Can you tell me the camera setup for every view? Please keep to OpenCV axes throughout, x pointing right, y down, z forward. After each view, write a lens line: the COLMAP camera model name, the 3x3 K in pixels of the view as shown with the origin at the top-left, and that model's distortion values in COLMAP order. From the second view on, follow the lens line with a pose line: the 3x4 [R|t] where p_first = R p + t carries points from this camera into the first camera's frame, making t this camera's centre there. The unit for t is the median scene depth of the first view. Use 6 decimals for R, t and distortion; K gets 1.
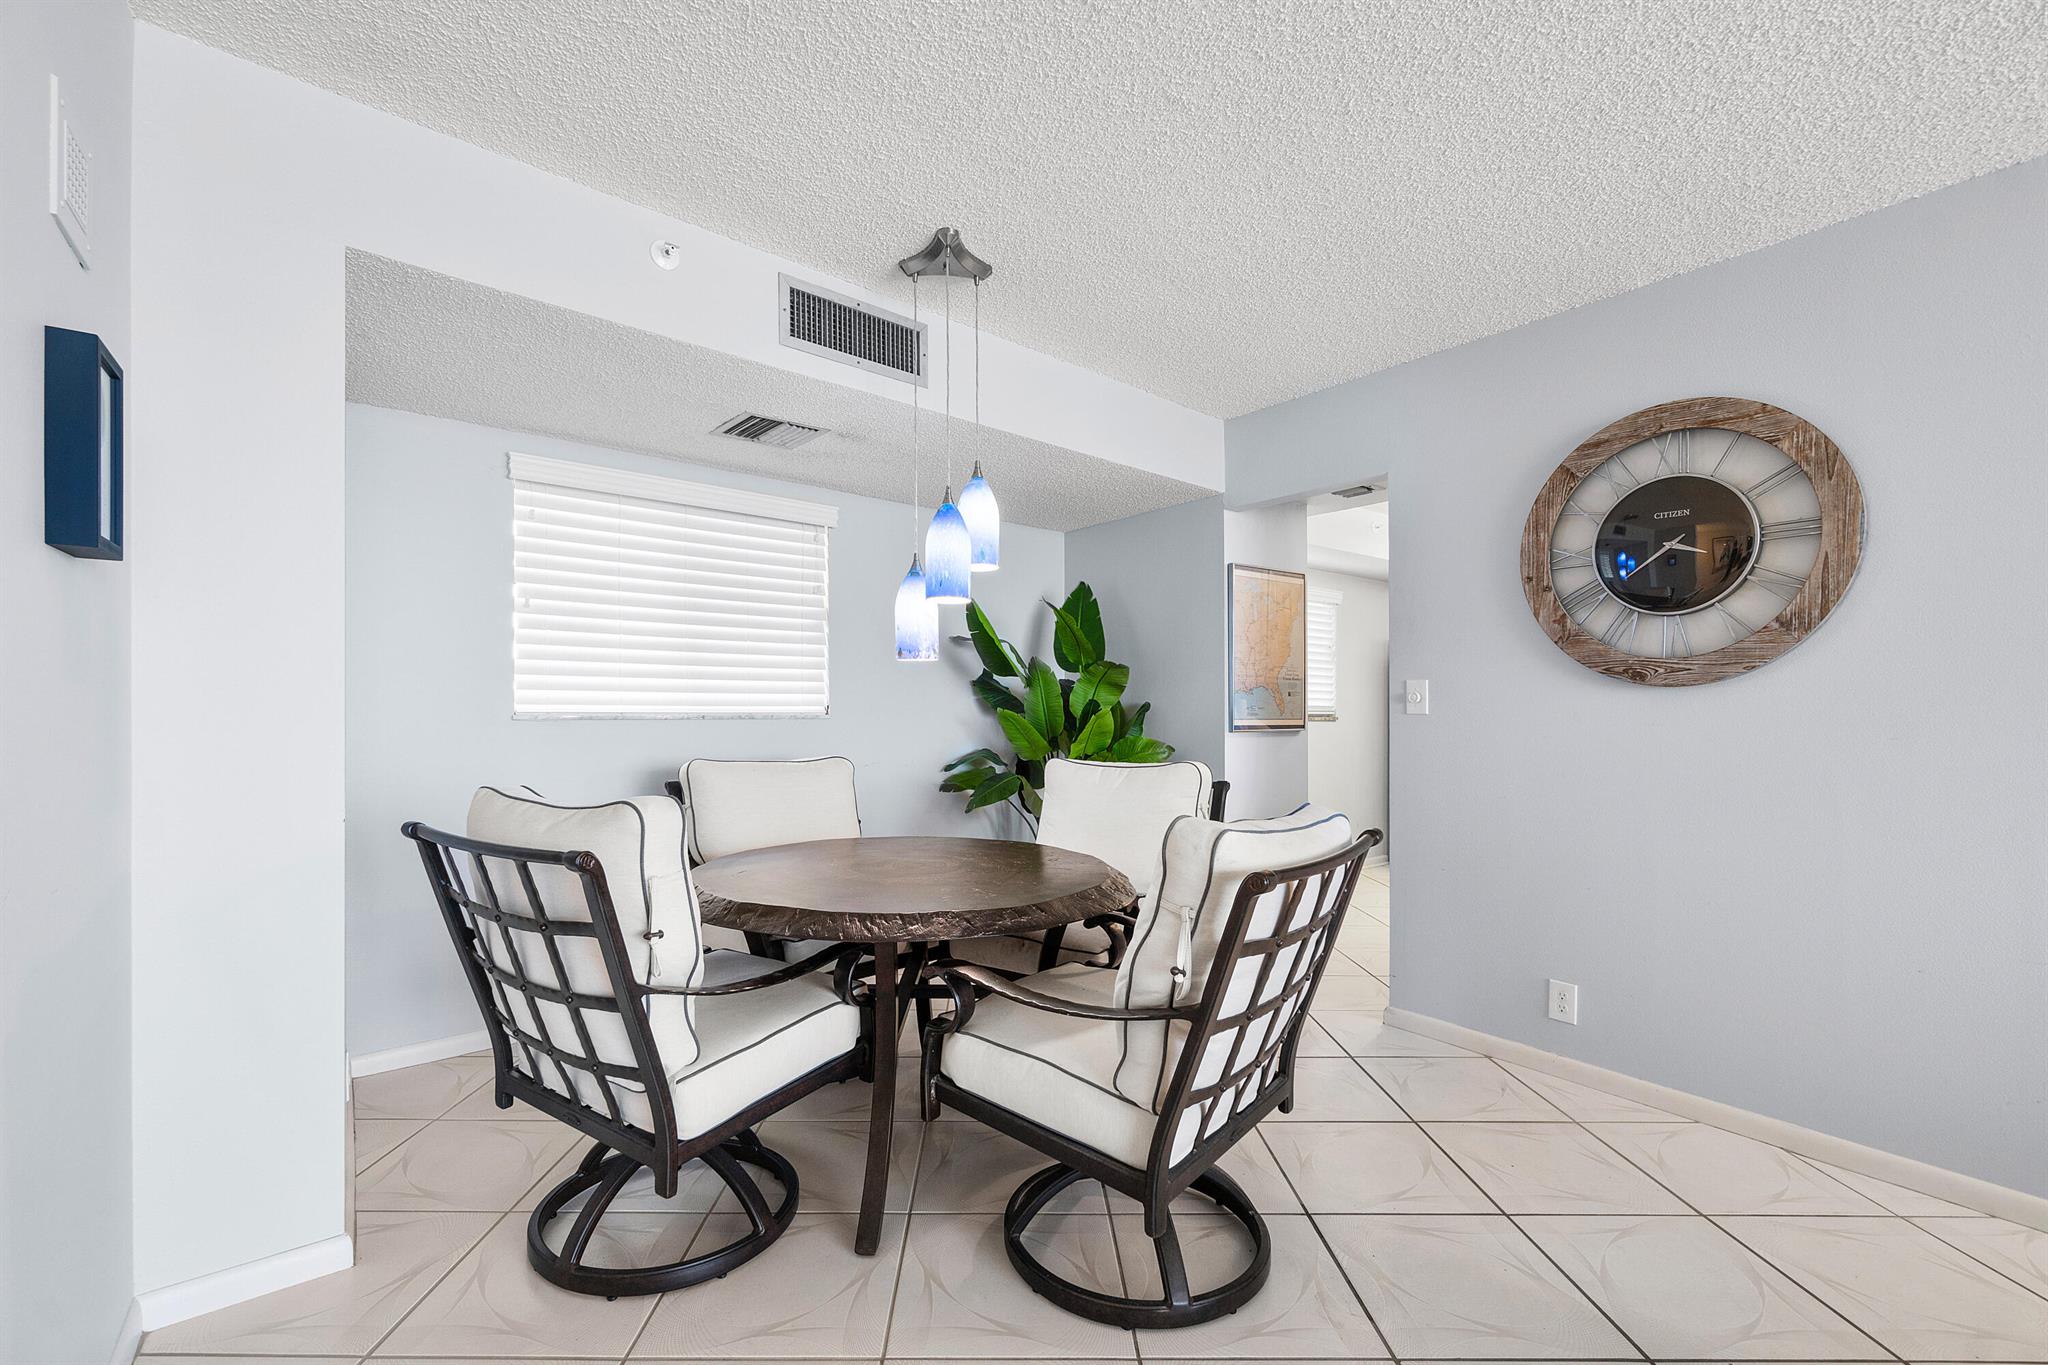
lens RADIAL K [[917.7, 0, 1009.8], [0, 917.7, 693.0], [0, 0, 1]] dist [-0.003808, -0.000292]
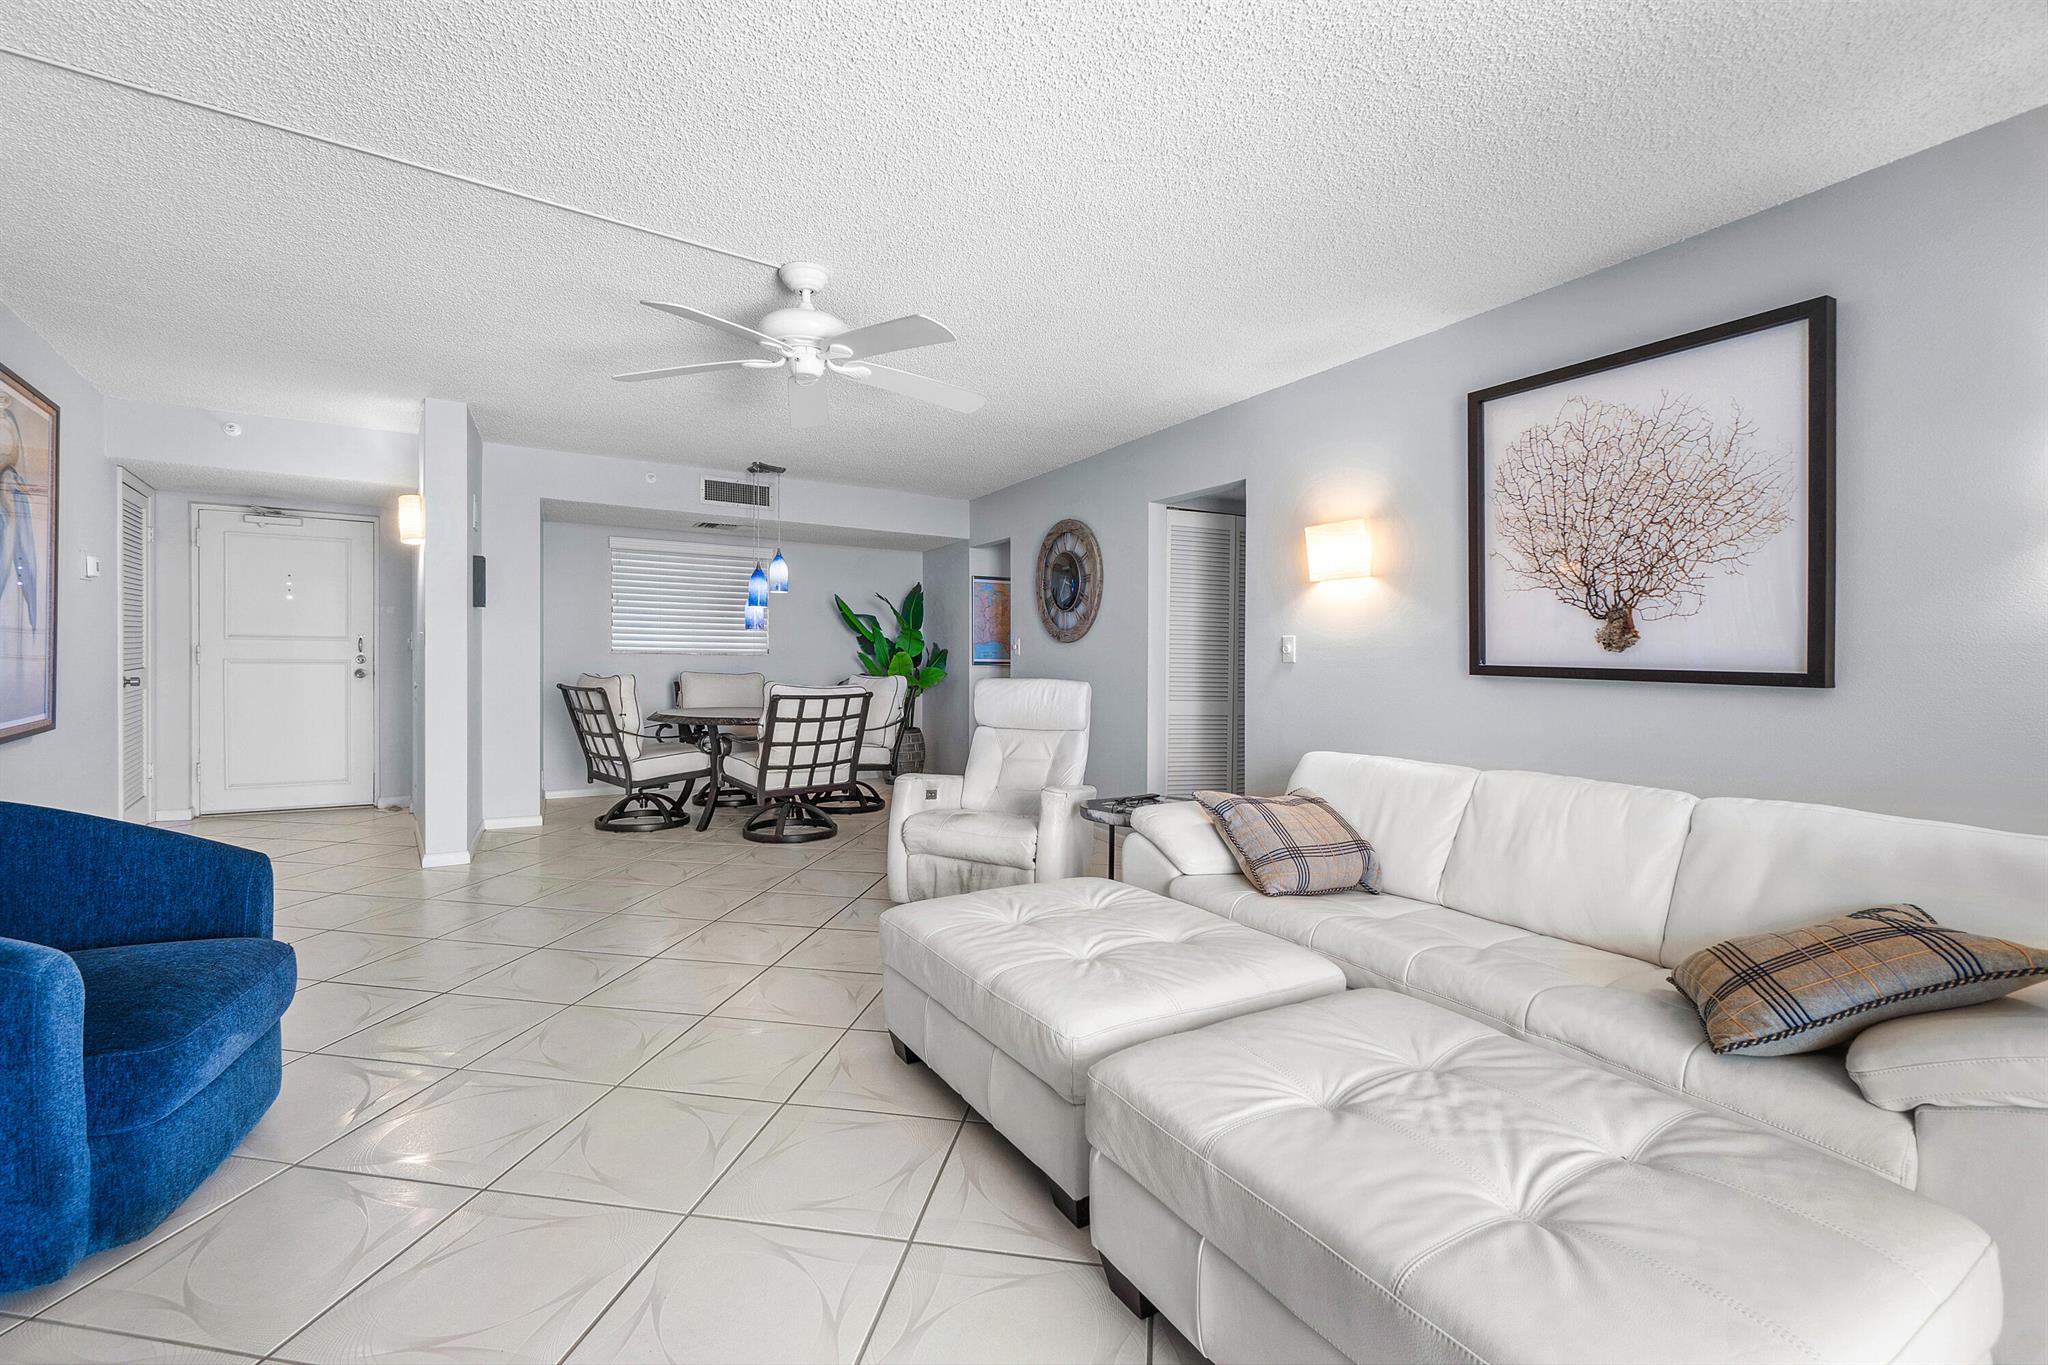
lens RADIAL K [[917.7, 0, 1037.2], [0, 917.7, 660.4], [0, 0, 1]] dist [-0.003808, -0.000292]
pose [[0.988382, 0.012679, -0.151459, 1.473569], [-0.009816, 0.999759, 0.019636, -0.014131], [0.151672, -0.017921, 0.988268, -1.897137]]
